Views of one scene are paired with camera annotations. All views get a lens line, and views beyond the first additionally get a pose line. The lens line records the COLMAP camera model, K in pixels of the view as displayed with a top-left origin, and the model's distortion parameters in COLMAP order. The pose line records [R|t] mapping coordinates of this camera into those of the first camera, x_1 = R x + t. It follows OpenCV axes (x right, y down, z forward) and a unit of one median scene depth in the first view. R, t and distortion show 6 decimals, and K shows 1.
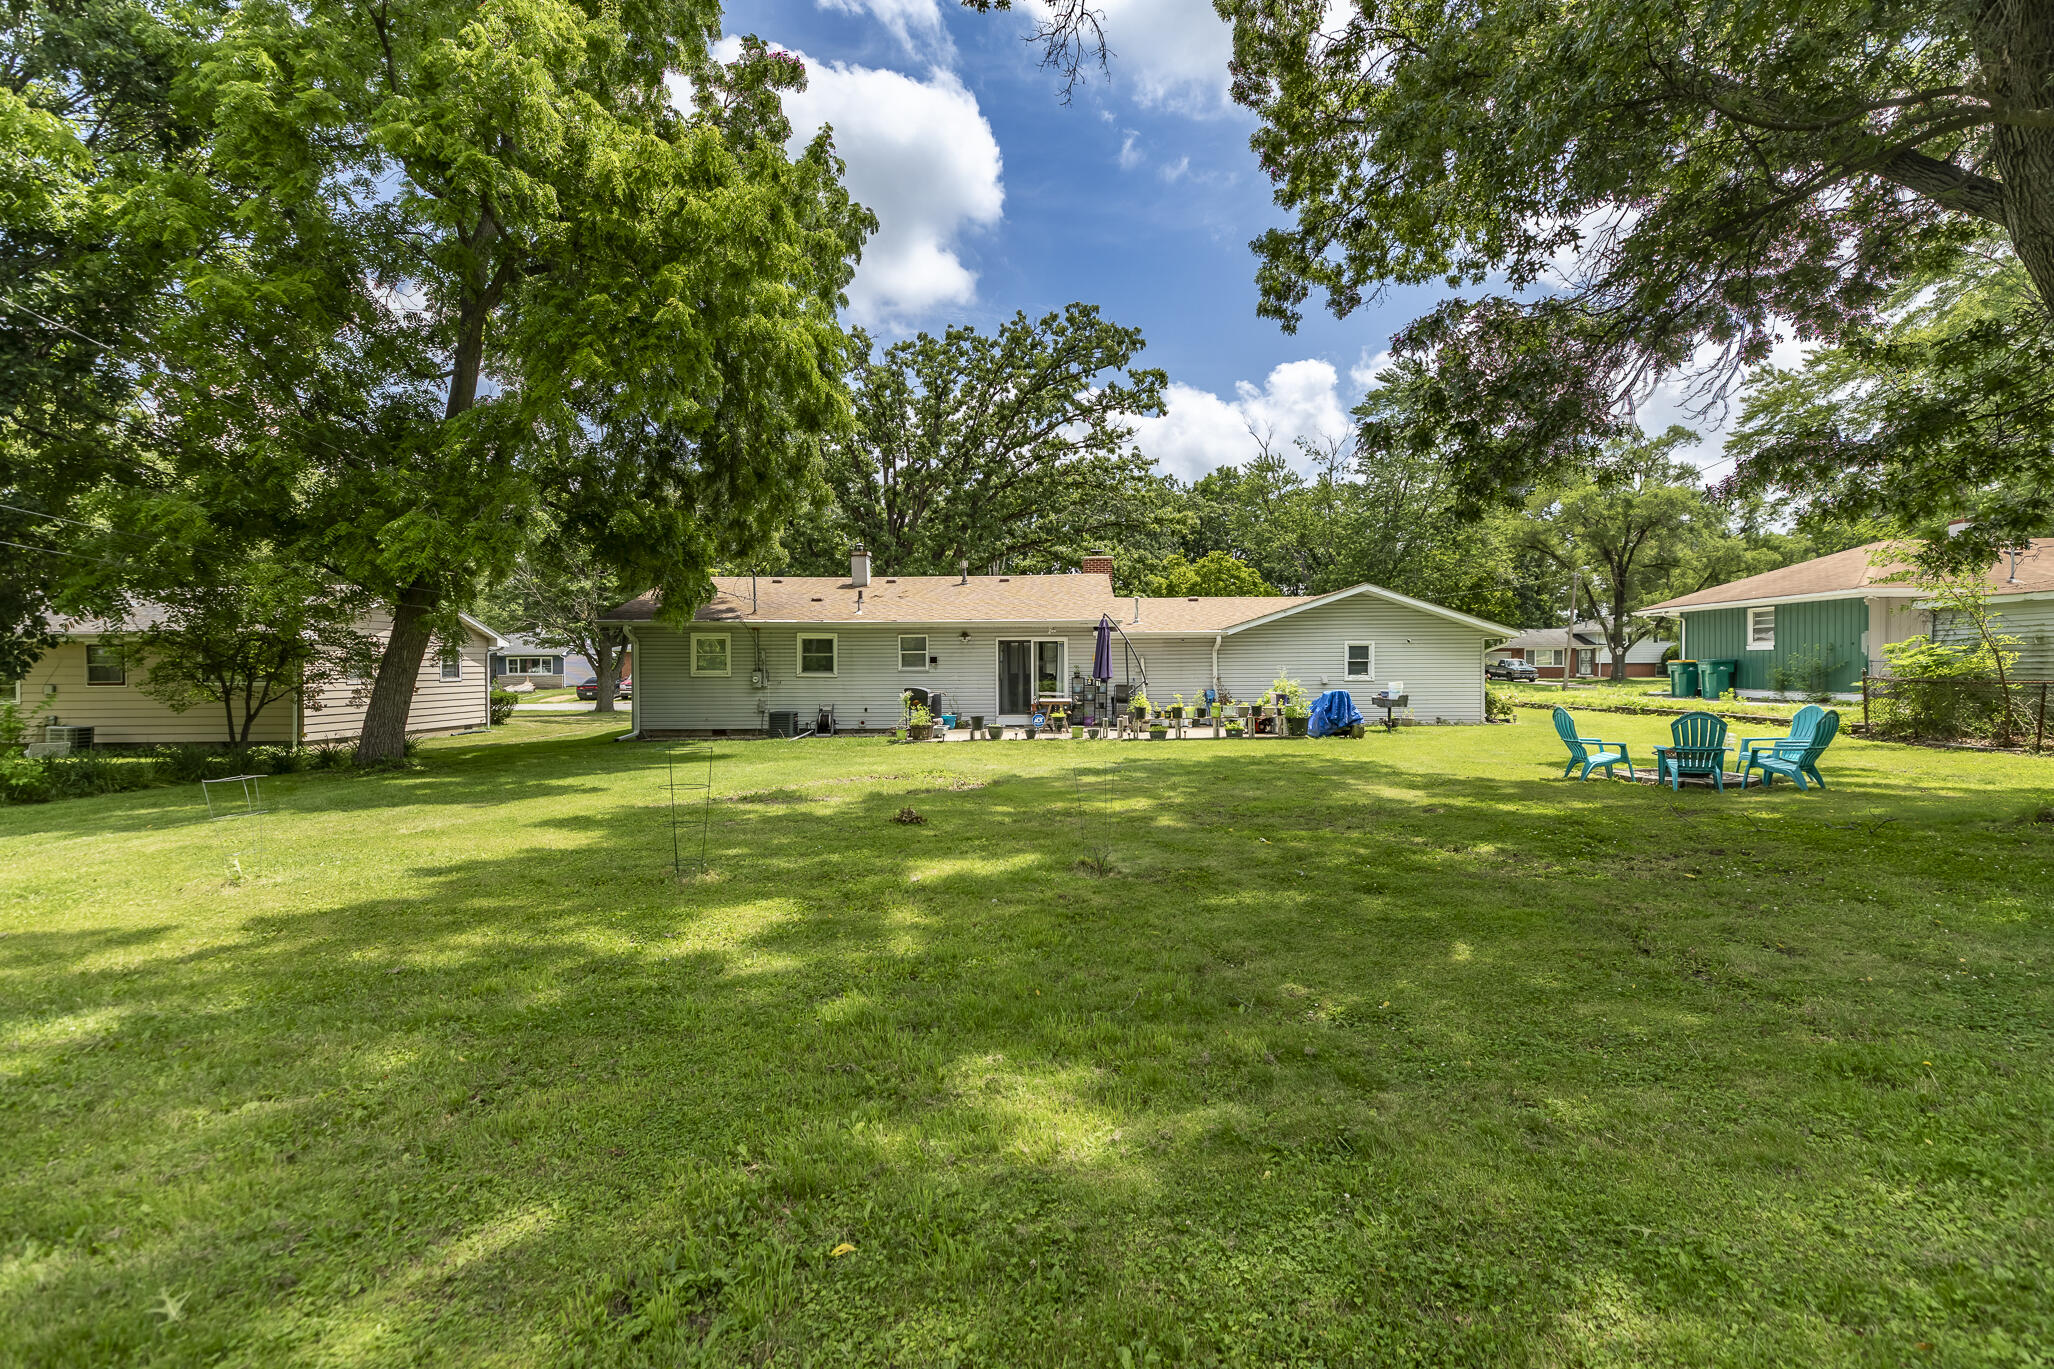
lens RADIAL K [[923.8, 0, 1027.0], [0, 923.8, 684.5], [0, 0, 1]] dist [-0.000459, -0.000174]
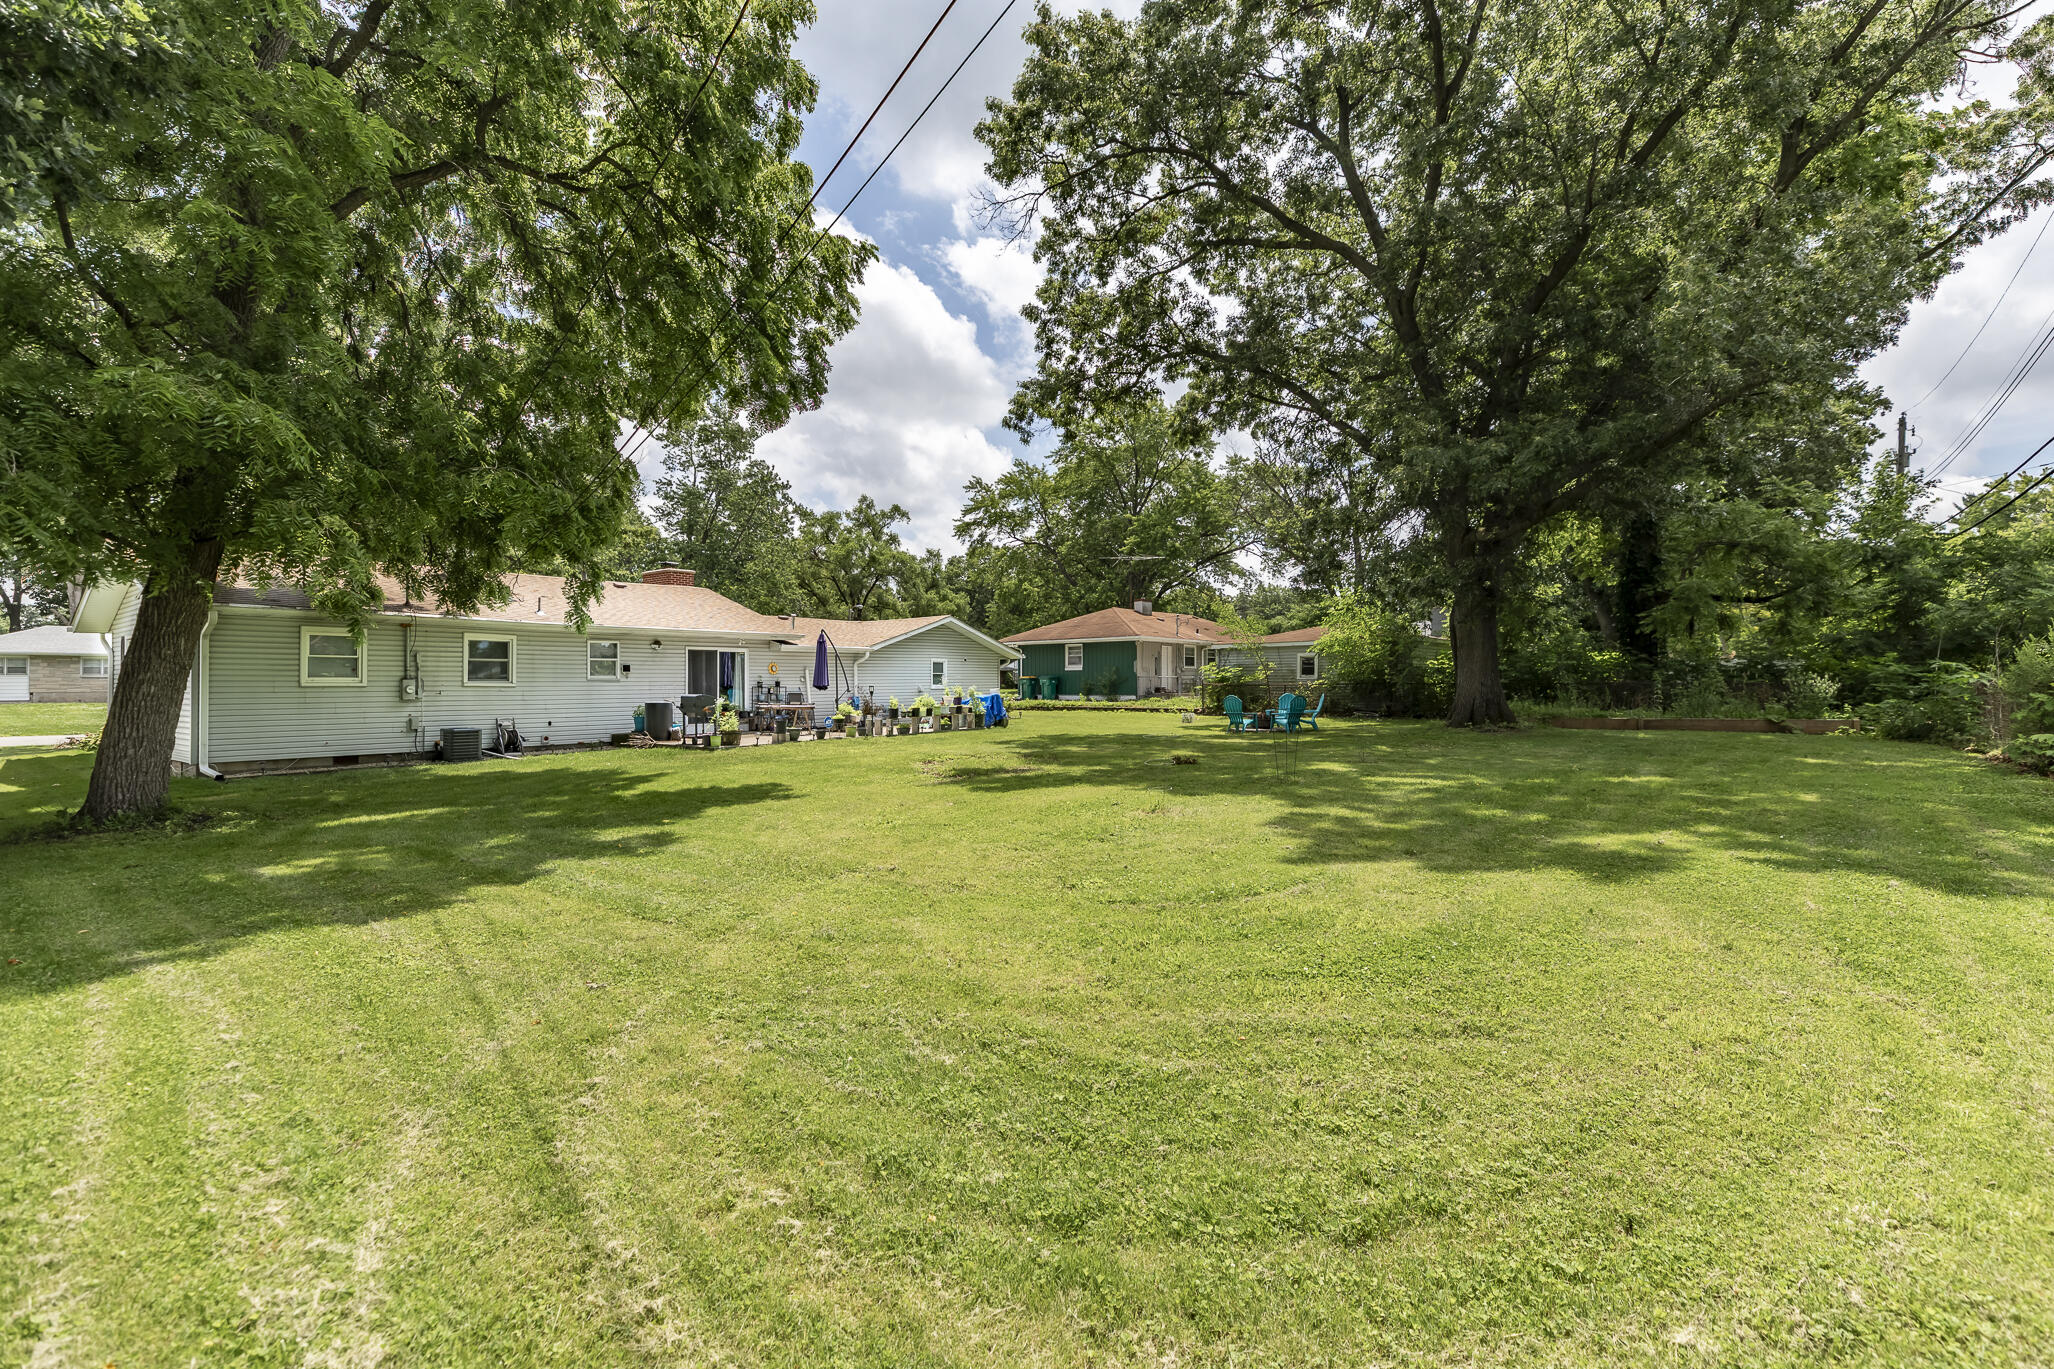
lens RADIAL K [[935.0, 0, 1027.0], [0, 935.0, 684.5], [0, 0, 1]] dist [0.023522, -0.000542]
pose [[0.590318, 0.001765, 0.807169, -0.634021], [0.017130, 0.999745, -0.014714, 0.011319], [-0.806989, 0.022513, 0.590137, 0.100504]]
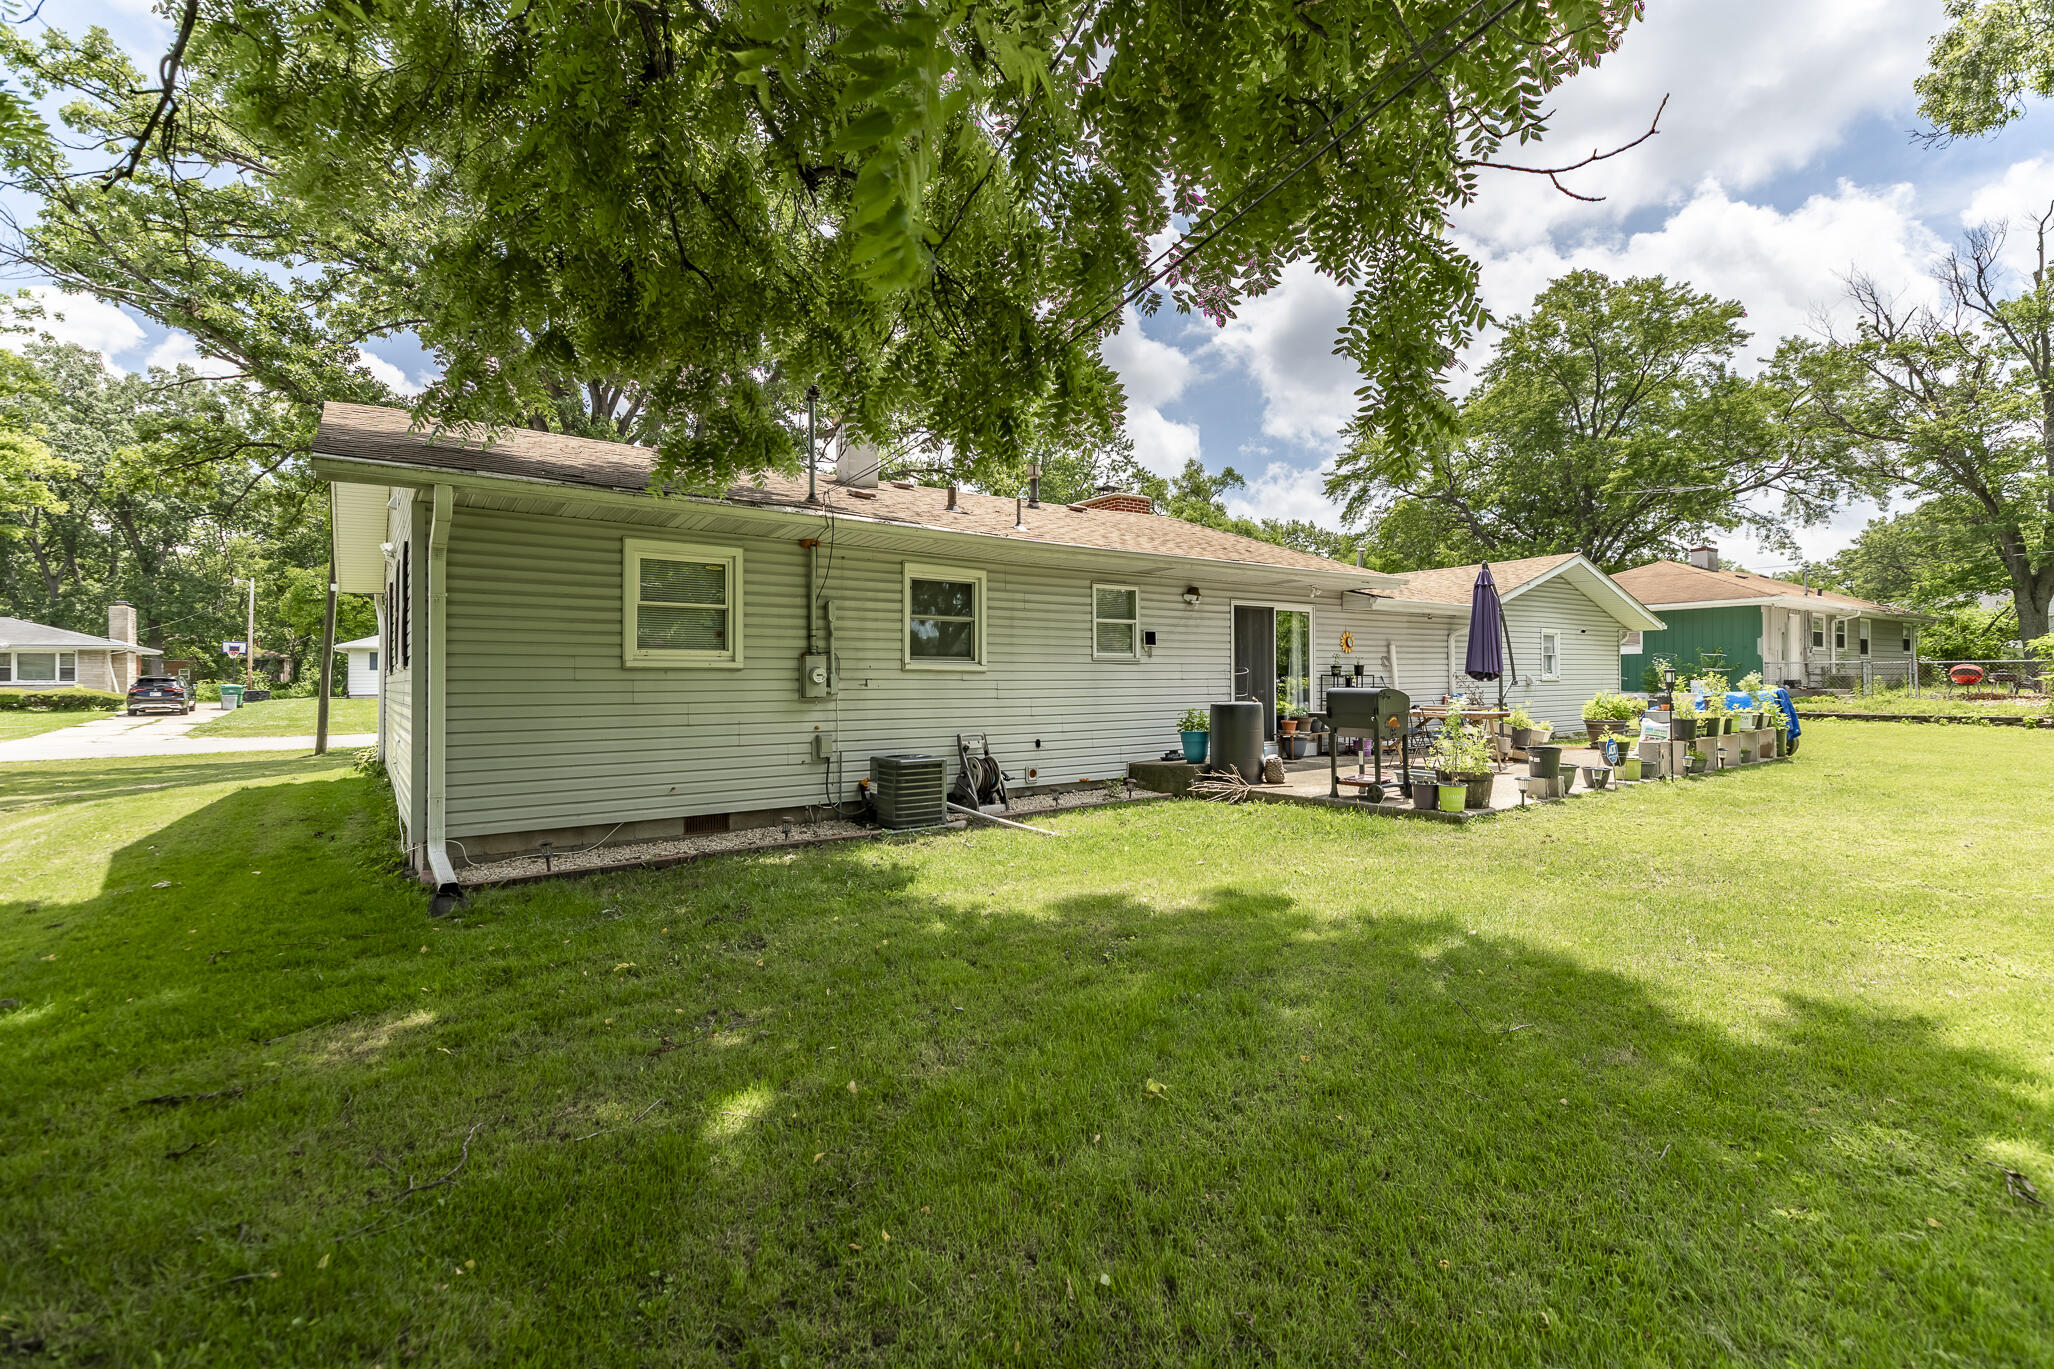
lens RADIAL K [[923.8, 0, 1027.0], [0, 923.8, 684.5], [0, 0, 1]] dist [-0.000459, -0.000174]
pose [[0.777051, -0.001244, 0.629436, -0.467011], [0.012891, 0.999820, -0.013938, 0.004829], [-0.629306, 0.018945, 0.776927, 0.651710]]
